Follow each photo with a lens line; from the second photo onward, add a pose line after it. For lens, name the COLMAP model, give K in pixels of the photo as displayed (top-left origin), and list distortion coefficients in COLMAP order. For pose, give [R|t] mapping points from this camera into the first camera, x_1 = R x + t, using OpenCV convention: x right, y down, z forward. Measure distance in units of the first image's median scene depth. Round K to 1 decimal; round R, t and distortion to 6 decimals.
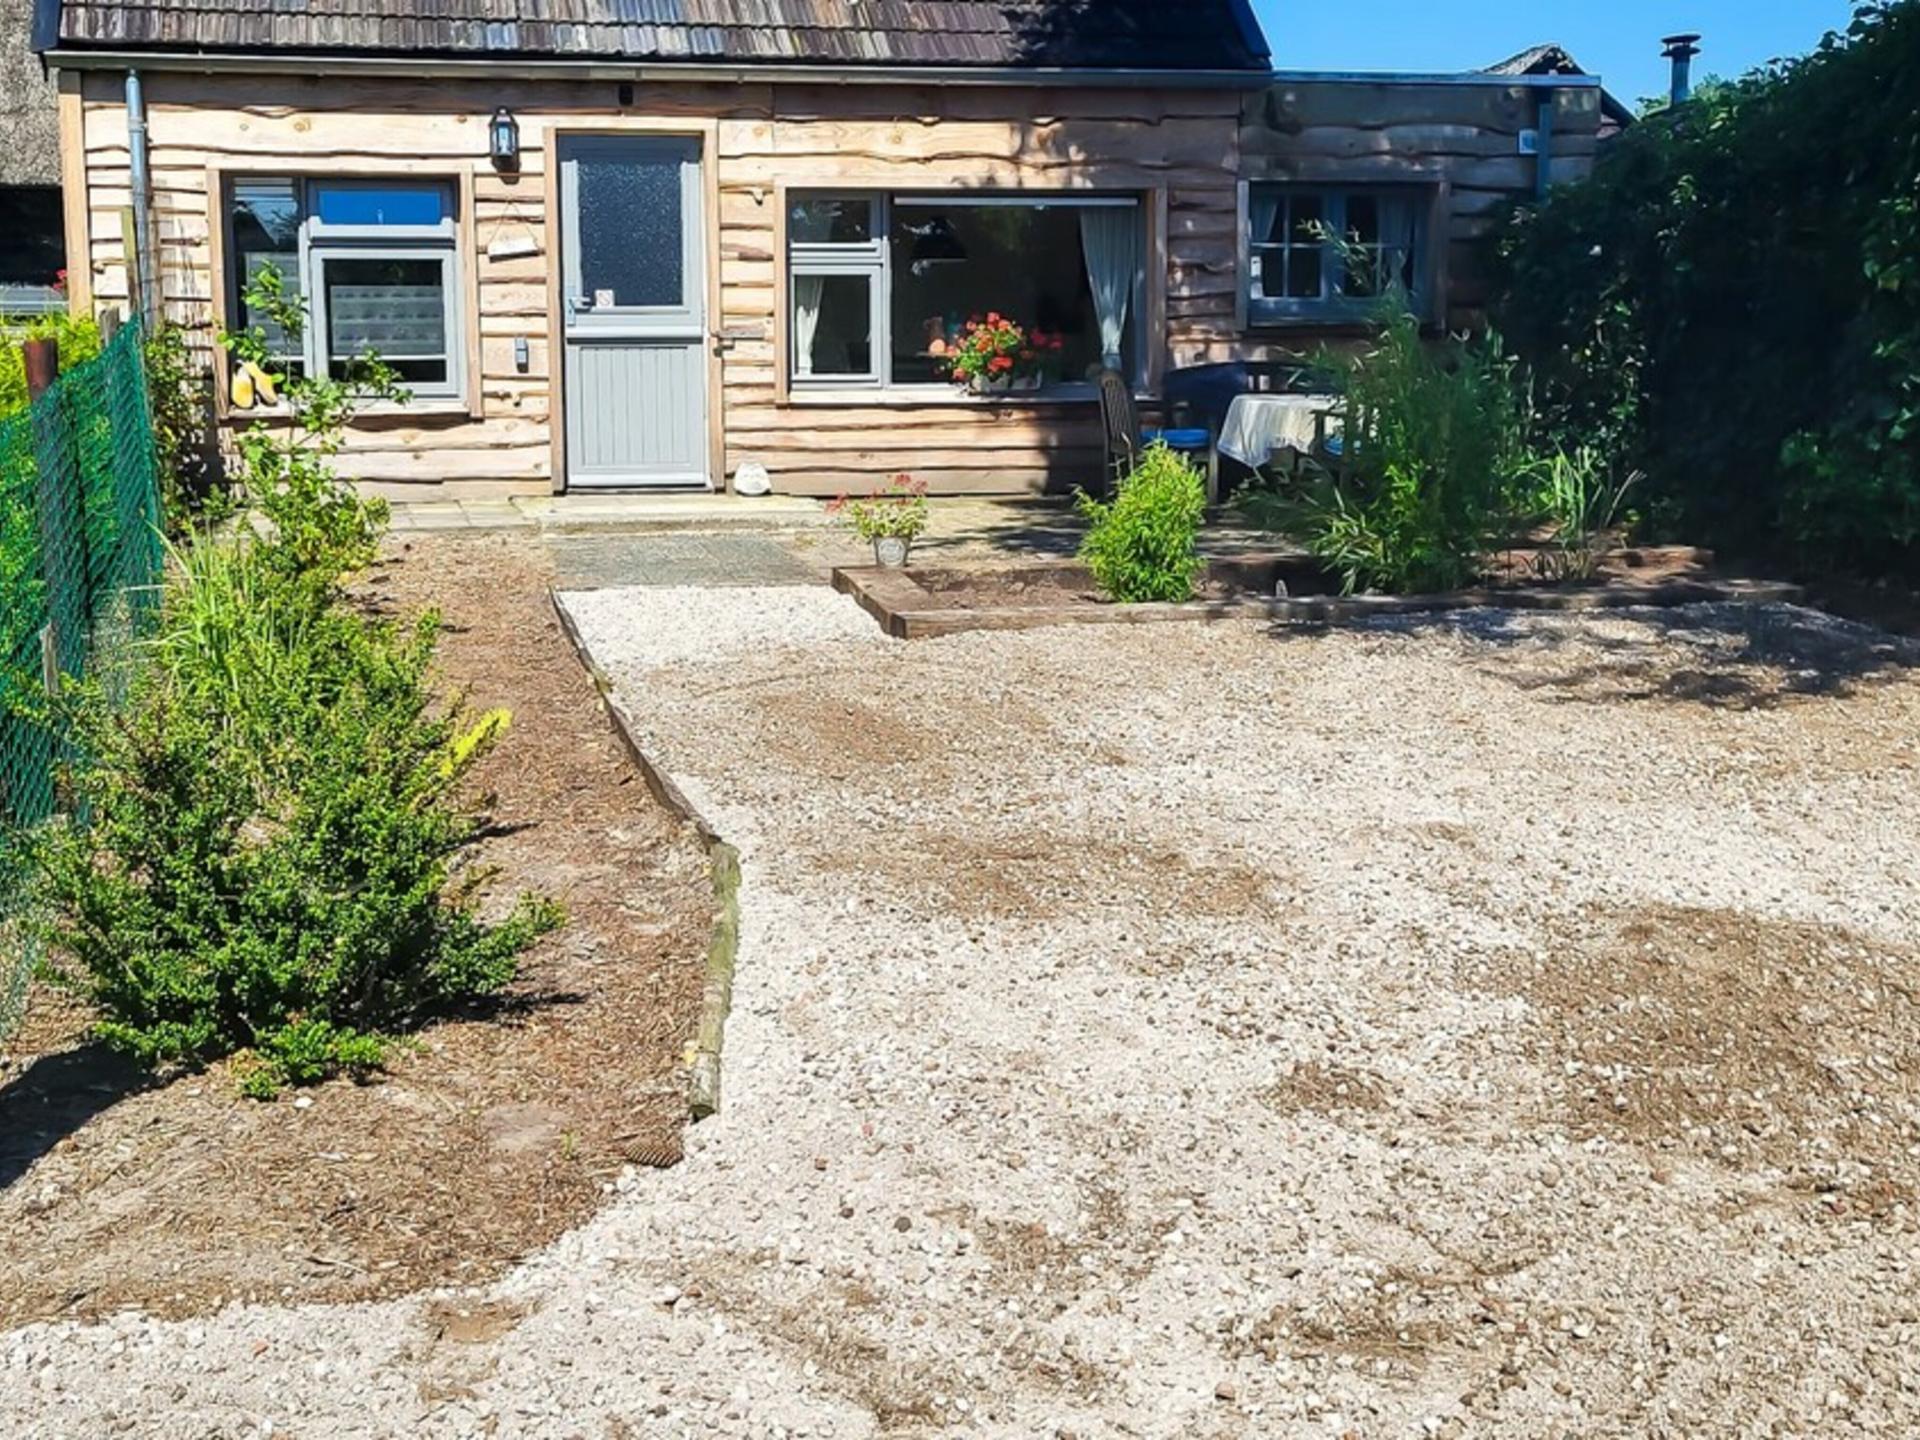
lens RADIAL K [[3264.8, 0, 960.0], [0, 3264.8, 720.0], [0, 0, 1]] dist [0.157809, 0.153389]
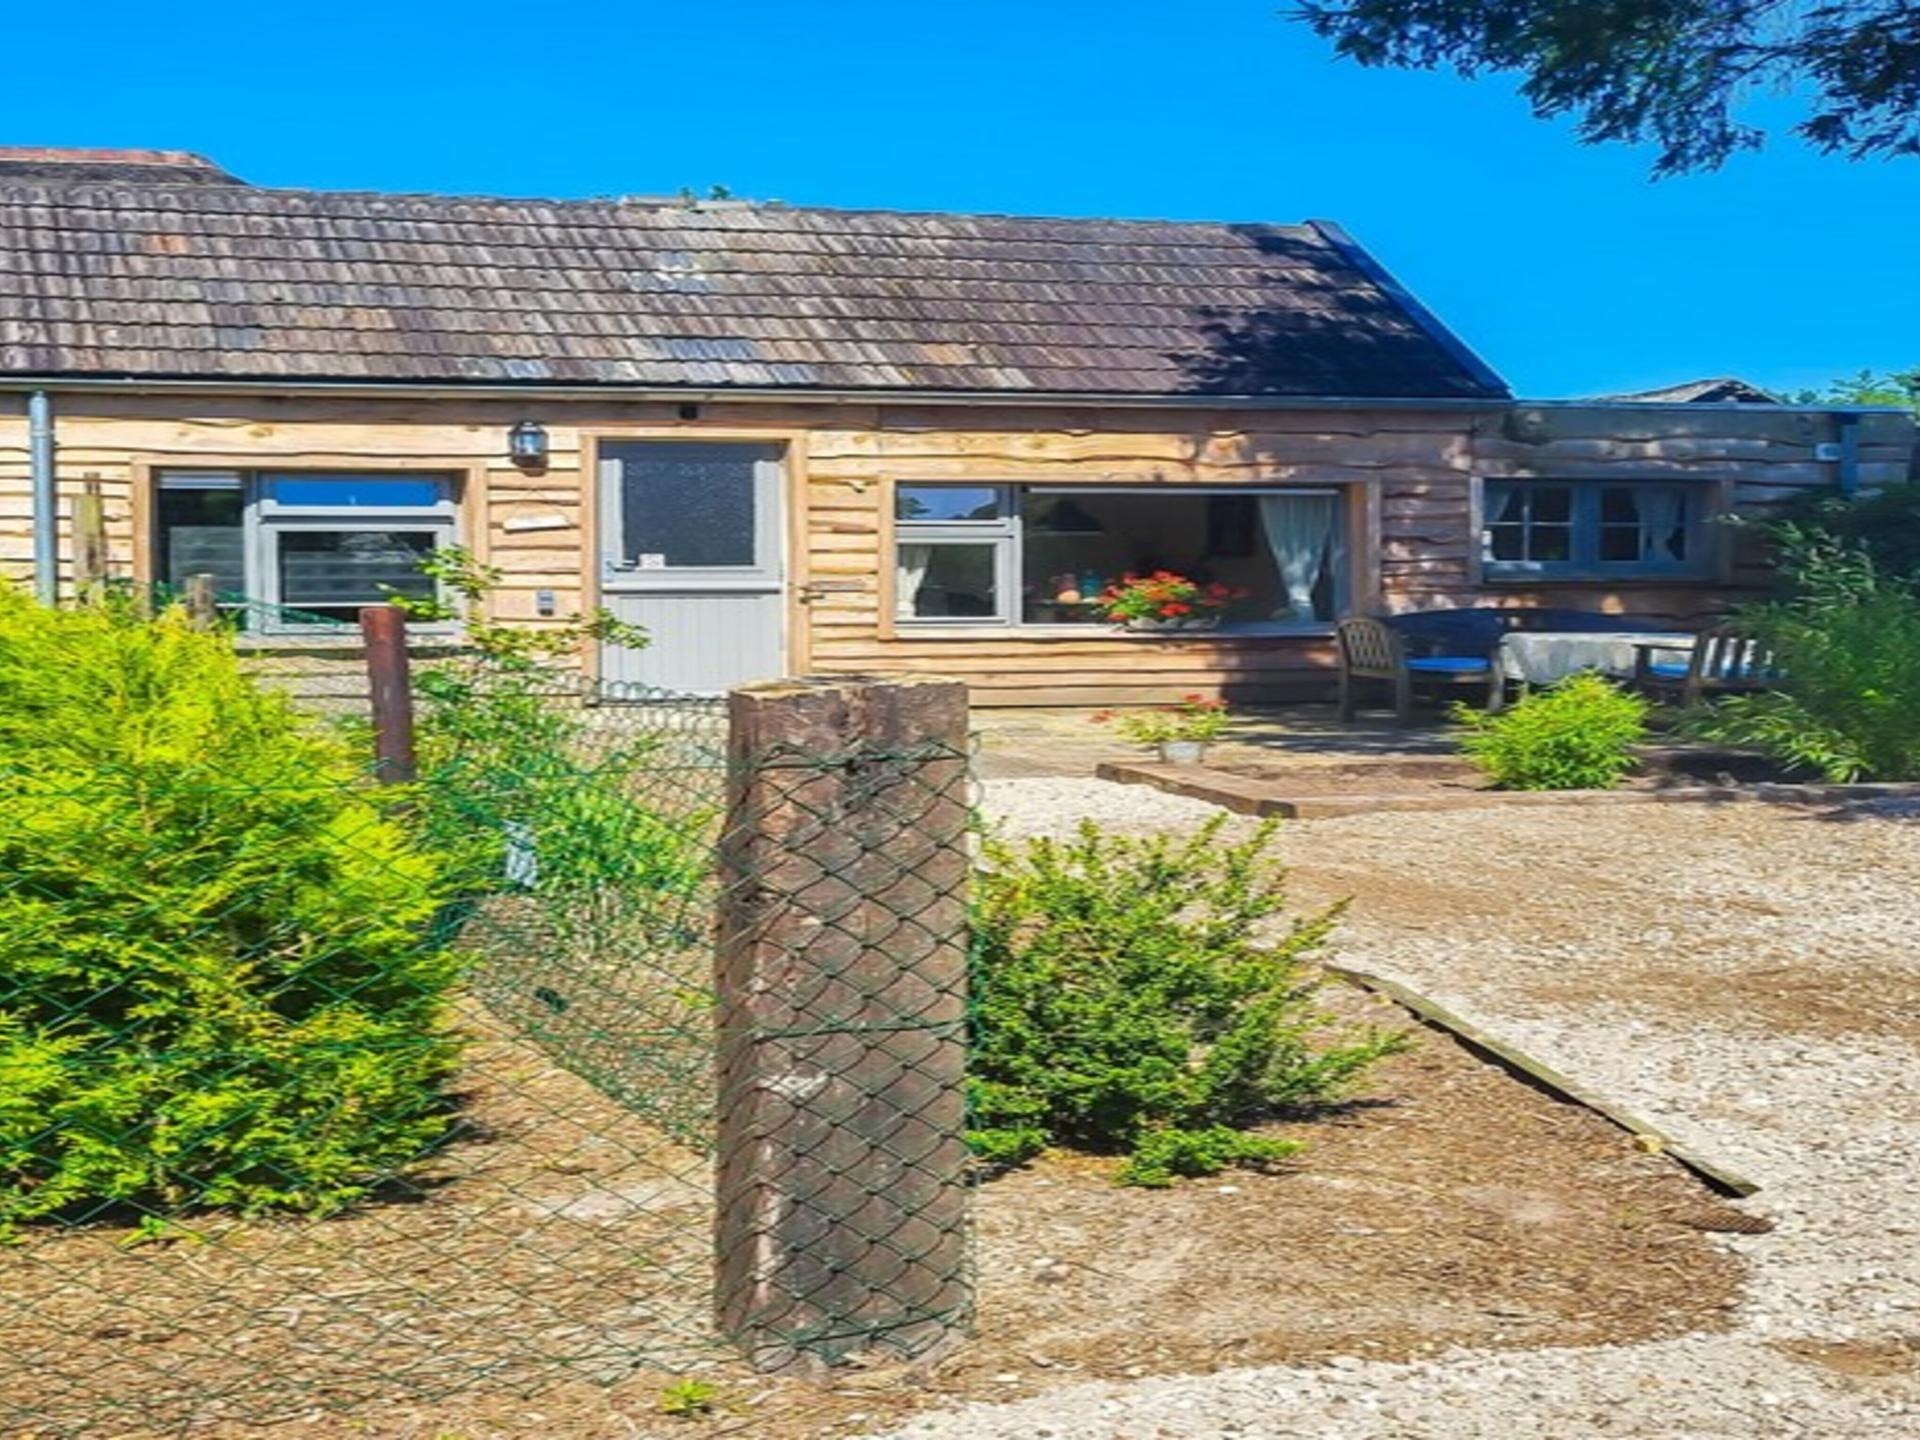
lens RADIAL K [[2421.3, 0, 960.0], [0, 2421.3, 720.0], [0, 0, 1]] dist [0.067848, -0.012896]
pose [[0.994665, -0.021113, 0.100974, -0.122642], [0.026922, 0.998038, -0.056519, -0.006094], [-0.099582, 0.058936, 0.993282, 0.010404]]
